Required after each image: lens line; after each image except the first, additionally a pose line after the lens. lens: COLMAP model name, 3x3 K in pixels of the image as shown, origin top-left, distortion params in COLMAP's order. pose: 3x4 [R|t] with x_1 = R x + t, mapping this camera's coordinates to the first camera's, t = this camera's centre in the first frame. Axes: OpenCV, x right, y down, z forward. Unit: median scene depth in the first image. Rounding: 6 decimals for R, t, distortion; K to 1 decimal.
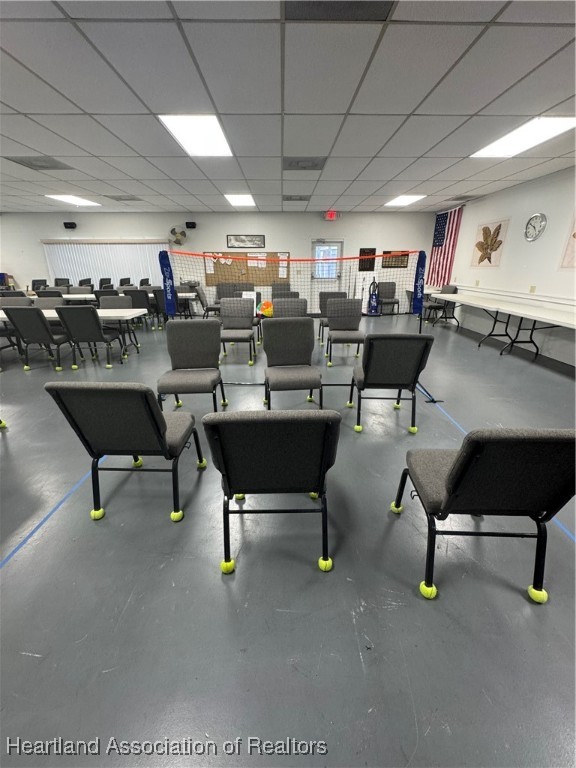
lens RADIAL K [[304.1, 0, 288.0], [0, 304.1, 384.0], [0, 0, 1]] dist [-0.000878, -0.000082]
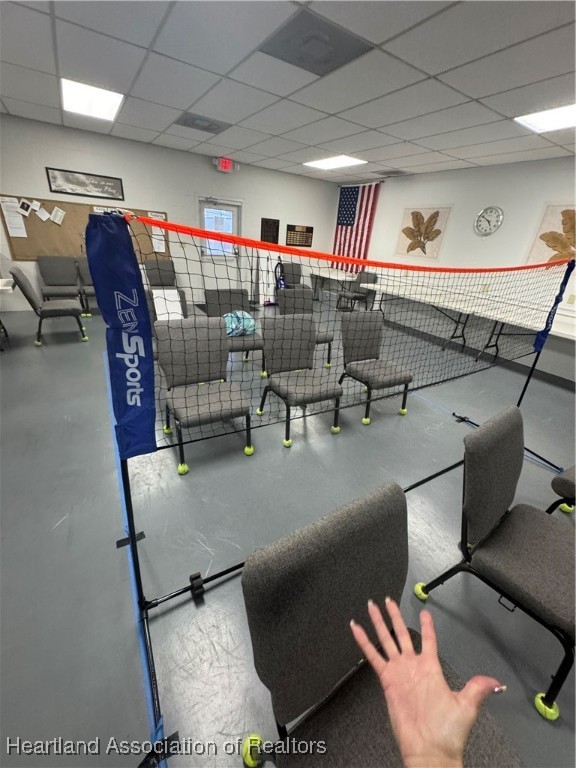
lens RADIAL K [[304.1, 0, 288.0], [0, 304.1, 384.0], [0, 0, 1]] dist [-0.000878, -0.000082]
pose [[0.854440, -0.164066, 0.492965, -0.166065], [0.112962, 0.984797, 0.131960, -0.130378], [-0.507121, -0.057066, 0.859984, 0.290803]]
